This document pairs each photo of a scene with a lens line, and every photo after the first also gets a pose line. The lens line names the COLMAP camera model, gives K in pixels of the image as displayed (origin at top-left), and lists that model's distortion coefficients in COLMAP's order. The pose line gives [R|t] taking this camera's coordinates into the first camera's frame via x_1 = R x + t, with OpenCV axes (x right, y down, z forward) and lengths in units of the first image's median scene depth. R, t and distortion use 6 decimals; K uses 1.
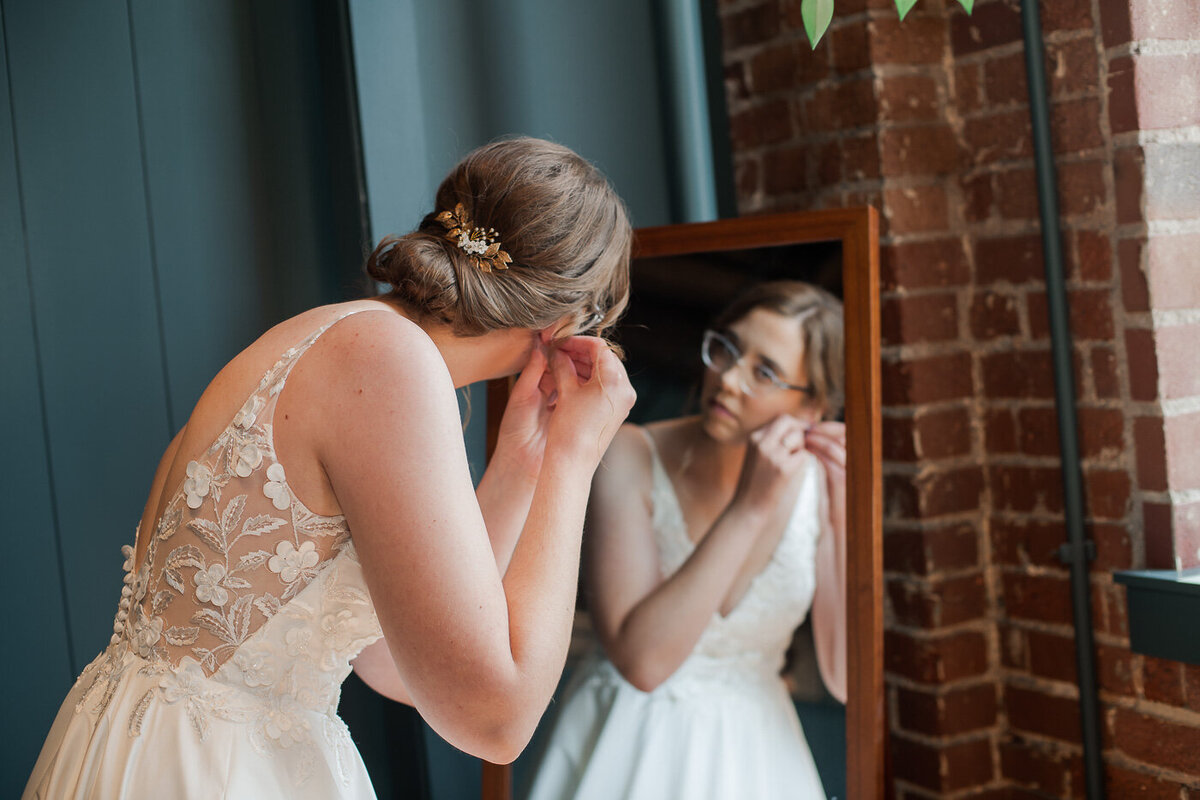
lens RADIAL K [[1689.6, 0, 600.7], [0, 1689.6, 398.2], [0, 0, 1]] dist [-0.148370, 0.000000]
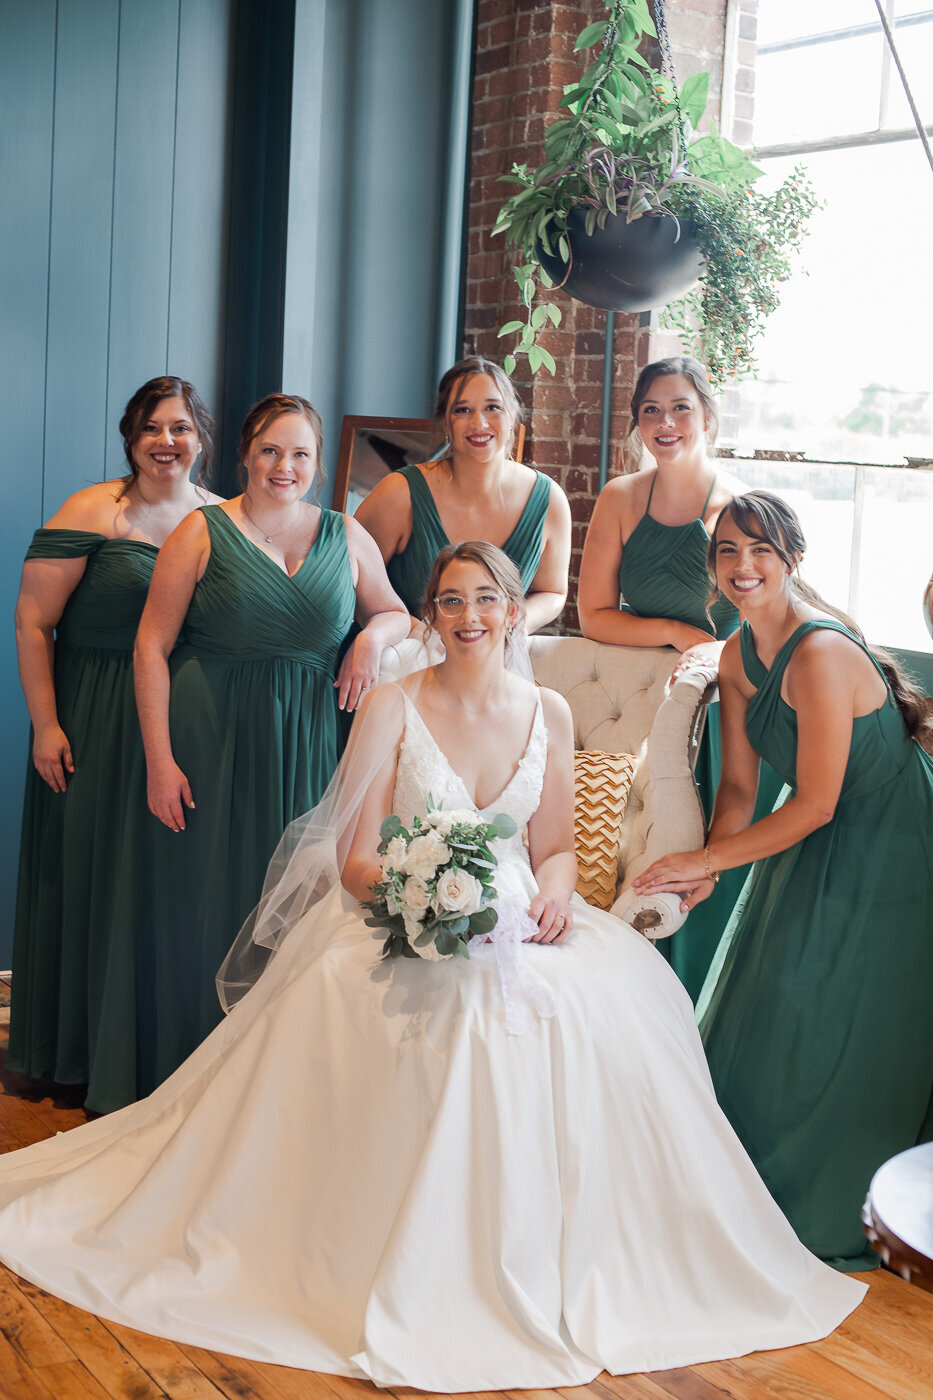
lens RADIAL K [[1971.2, 0, 465.4], [0, 1971.2, 700.6], [0, 0, 1]] dist [-0.148370, 0.000000]
pose [[0.985849, 0.124059, 0.112745, -0.143826], [-0.132001, 0.989056, 0.065912, 0.077584], [-0.103334, -0.079861, 0.991435, -1.434545]]
